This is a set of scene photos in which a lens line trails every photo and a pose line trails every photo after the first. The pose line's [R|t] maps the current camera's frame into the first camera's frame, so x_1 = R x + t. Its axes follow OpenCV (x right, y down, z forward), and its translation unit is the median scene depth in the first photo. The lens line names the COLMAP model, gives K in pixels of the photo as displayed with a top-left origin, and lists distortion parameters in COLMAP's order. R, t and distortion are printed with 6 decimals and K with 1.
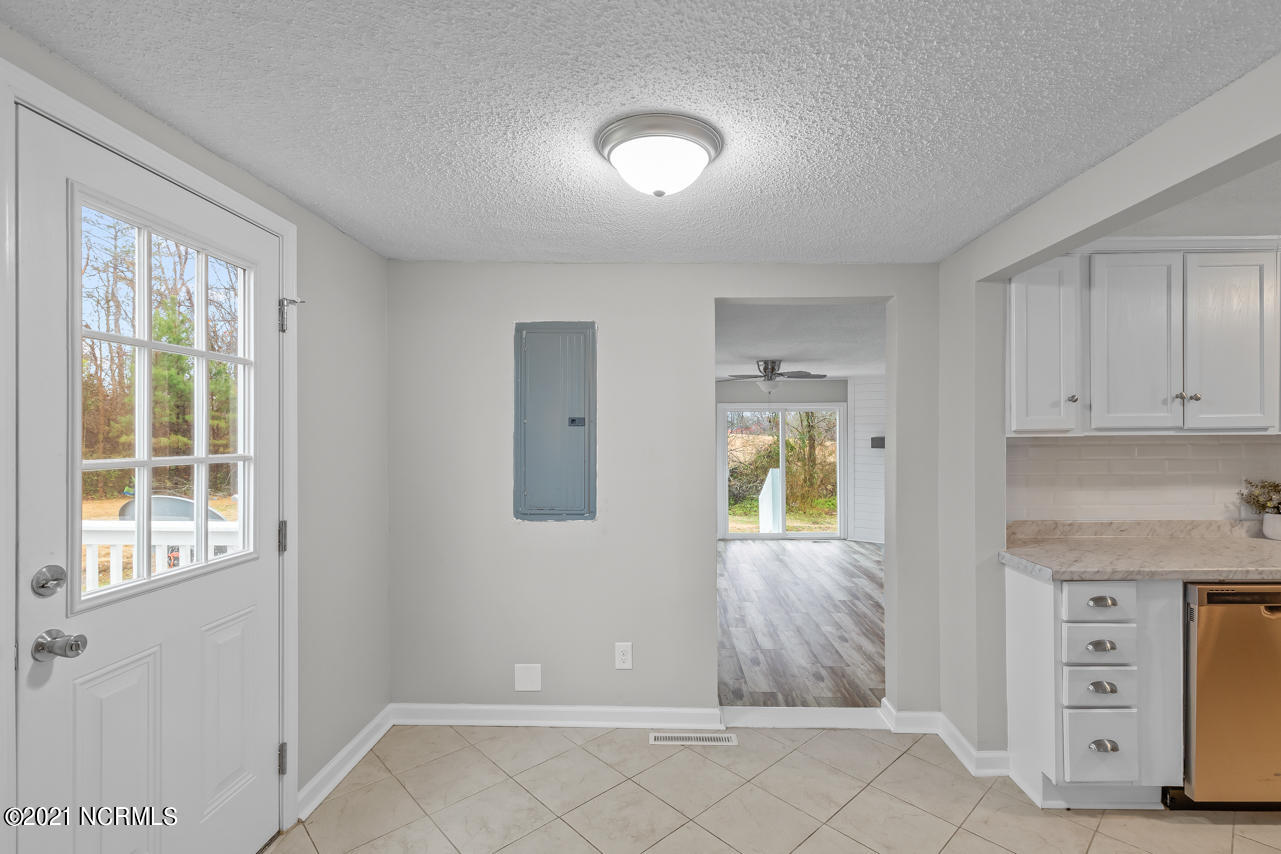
lens RADIAL K [[582.0, 0, 658.3], [0, 582.0, 427.3], [0, 0, 1]] dist [0.000760, -0.000068]
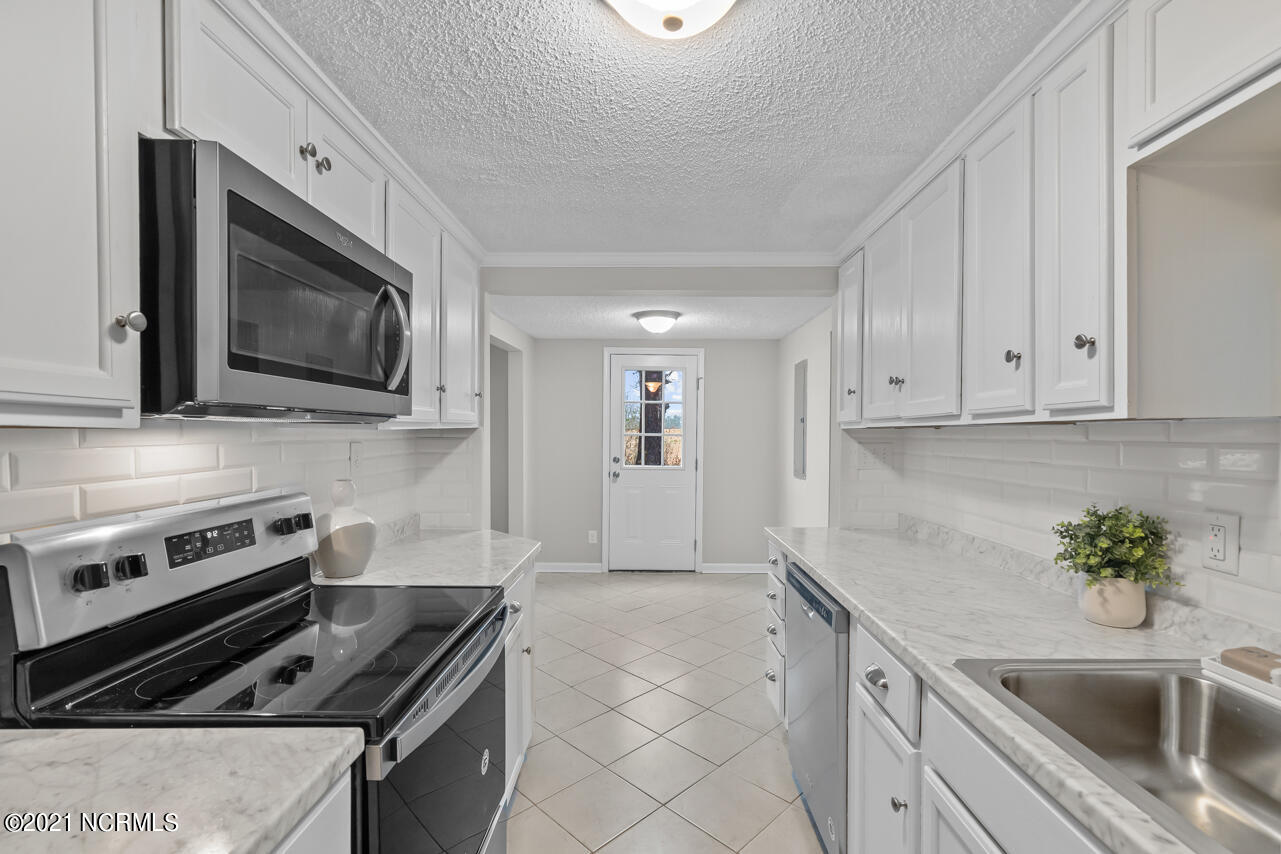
lens RADIAL K [[586.1, 0, 649.9], [0, 586.1, 437.2], [0, 0, 1]] dist [0.009522, -0.000788]
pose [[0.009073, 0.013085, -0.999873, 1.740446], [0.002117, 0.999912, 0.013105, 0.018340], [0.999957, -0.002236, 0.009045, 0.626034]]
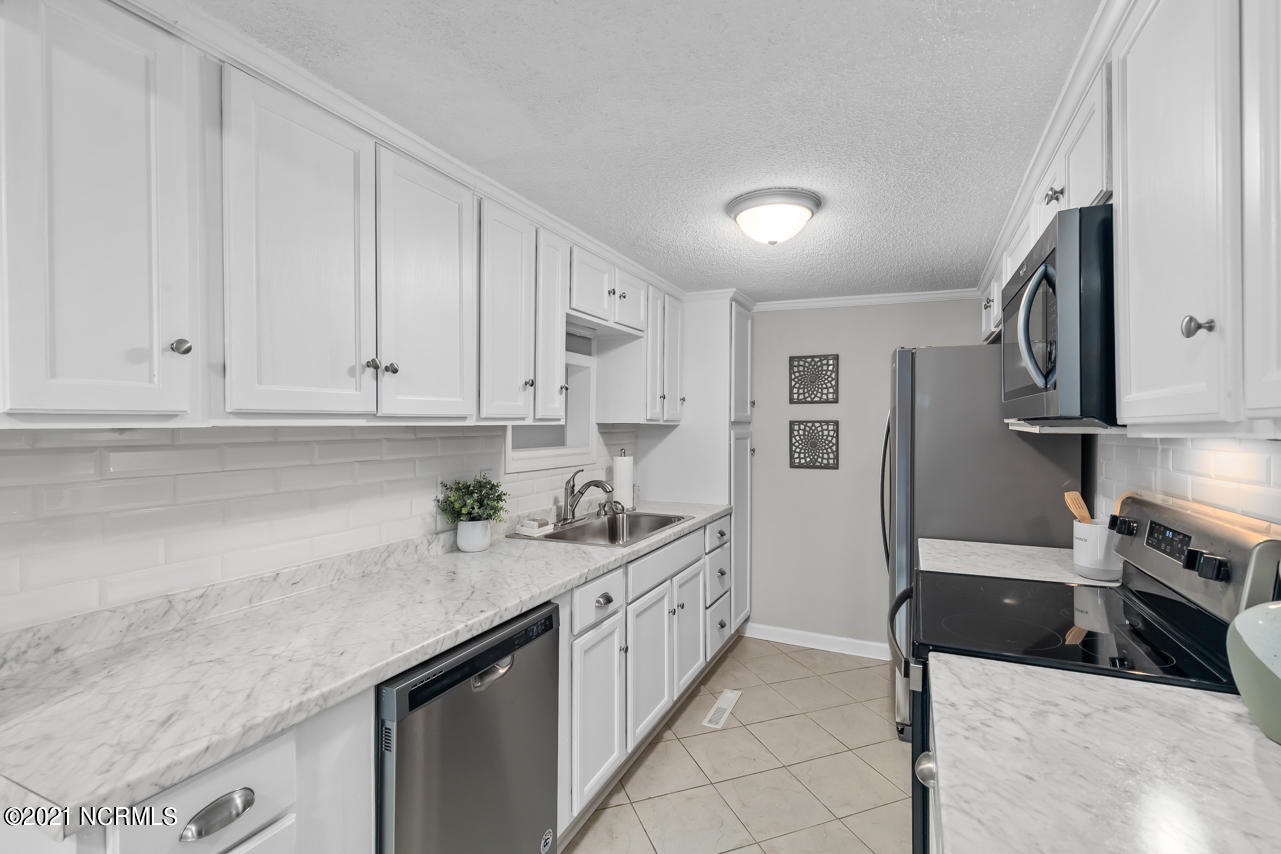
lens RADIAL K [[586.1, 0, 649.9], [0, 586.1, 437.2], [0, 0, 1]] dist [0.009522, -0.000788]
pose [[0.396006, -0.014622, 0.918132, 0.421237], [-0.007085, 0.999795, 0.018978, 0.011655], [-0.918221, -0.014020, 0.395821, 0.461666]]
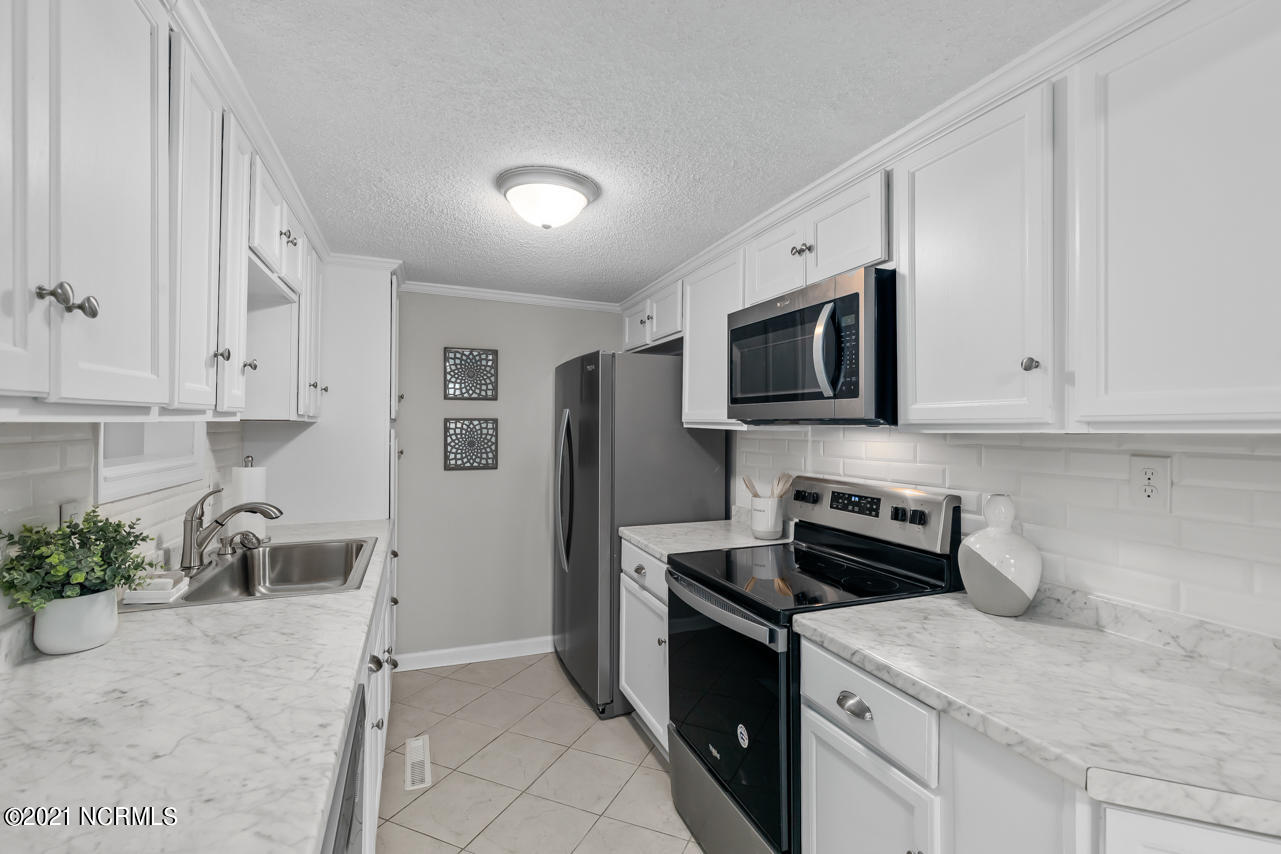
lens RADIAL K [[596.5, 0, 665.8], [0, 596.5, 432.9], [0, 0, 1]] dist [0.009721, -0.000184]
pose [[-0.394089, -0.010976, 0.919007, 0.475264], [-0.007179, 0.999935, 0.008864, 0.013774], [-0.919044, -0.003104, -0.394142, 0.819941]]
